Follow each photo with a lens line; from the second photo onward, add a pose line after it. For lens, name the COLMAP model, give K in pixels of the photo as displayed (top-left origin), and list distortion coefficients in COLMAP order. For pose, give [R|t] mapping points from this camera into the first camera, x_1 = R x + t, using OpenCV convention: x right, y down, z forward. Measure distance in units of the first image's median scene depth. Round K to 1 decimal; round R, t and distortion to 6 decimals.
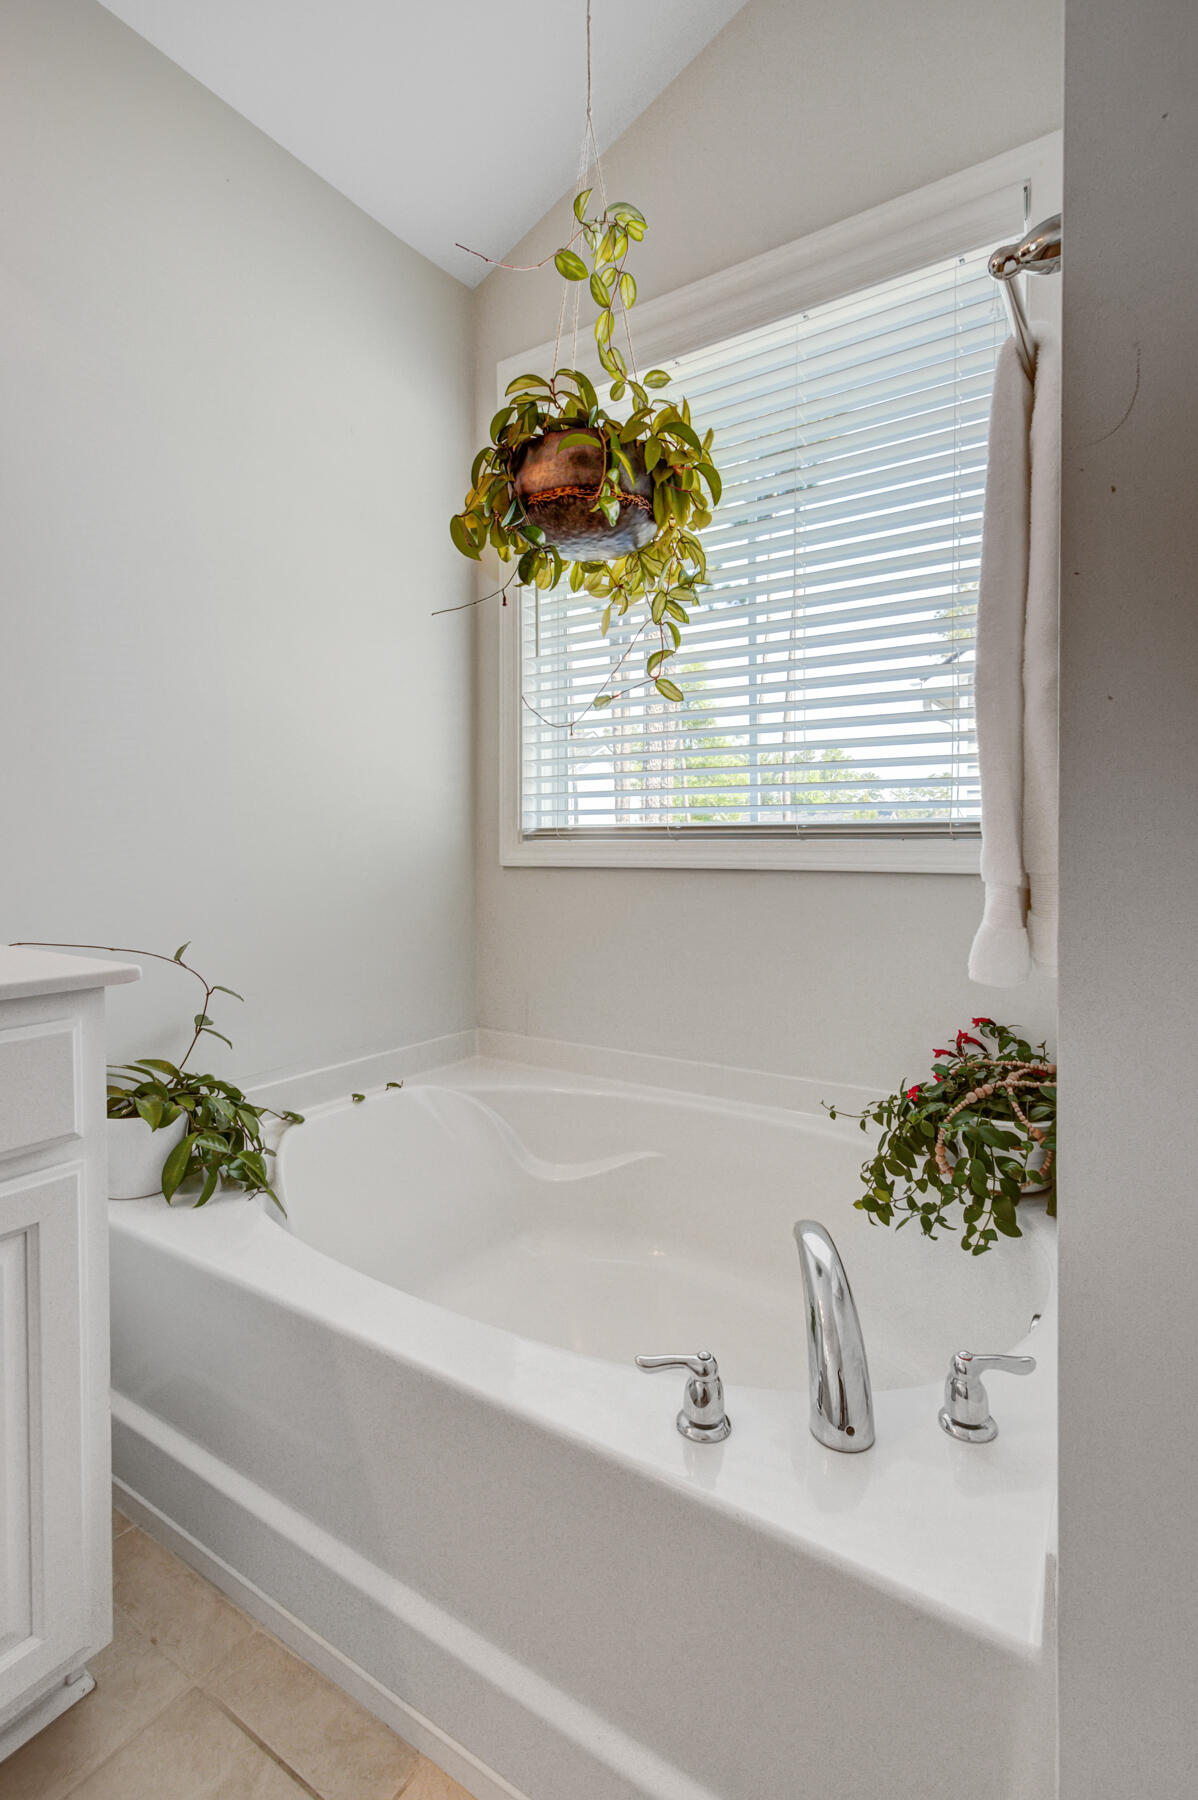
lens RADIAL K [[898.2, 0, 599.0], [0, 898.2, 900.0], [0, 0, 1]] dist [-0.002419, -0.000005]
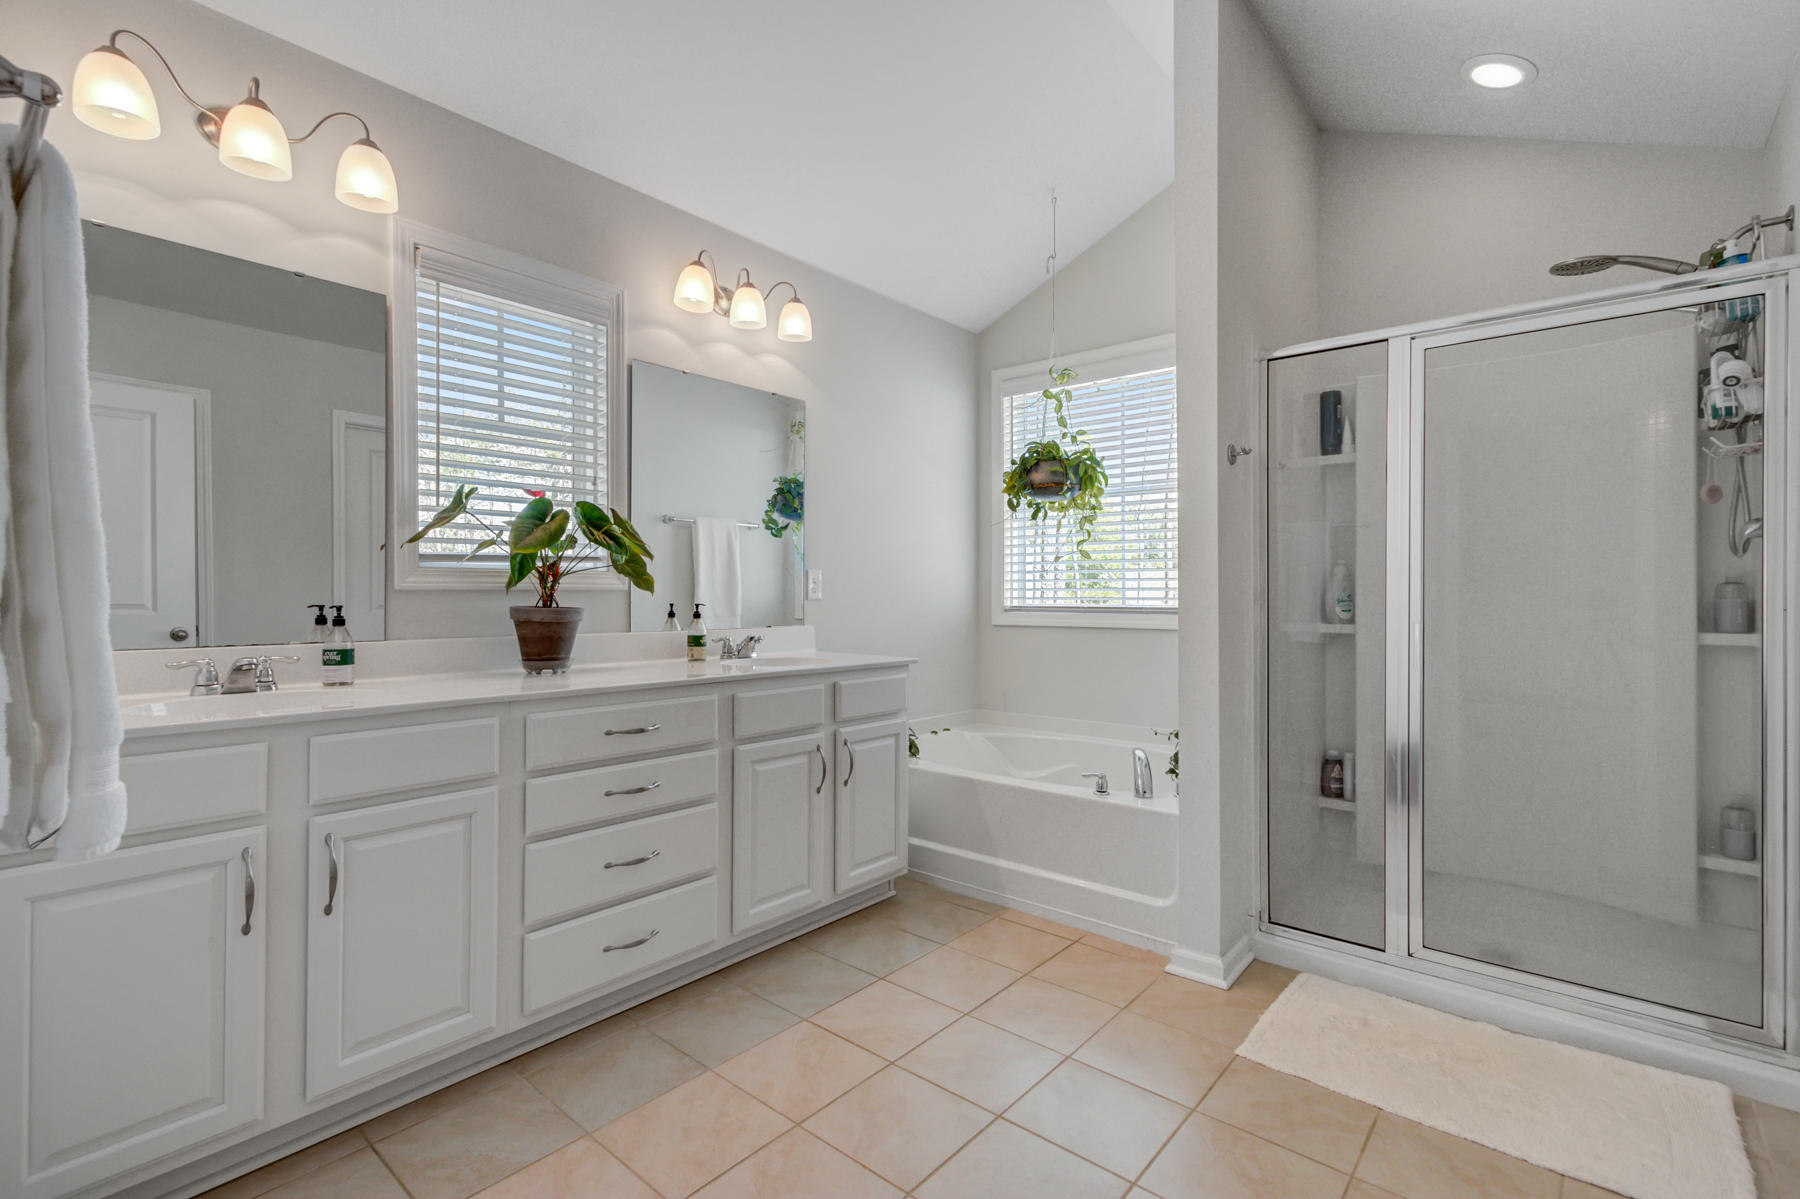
lens RADIAL K [[816.4, 0, 922.7], [0, 816.4, 603.0], [0, 0, 1]] dist [0.037708, 0.000438]
pose [[0.996221, 0.014834, -0.085579, -0.172043], [-0.020408, 0.997701, -0.064628, 0.050979], [0.084424, 0.066131, 0.994233, -1.239596]]
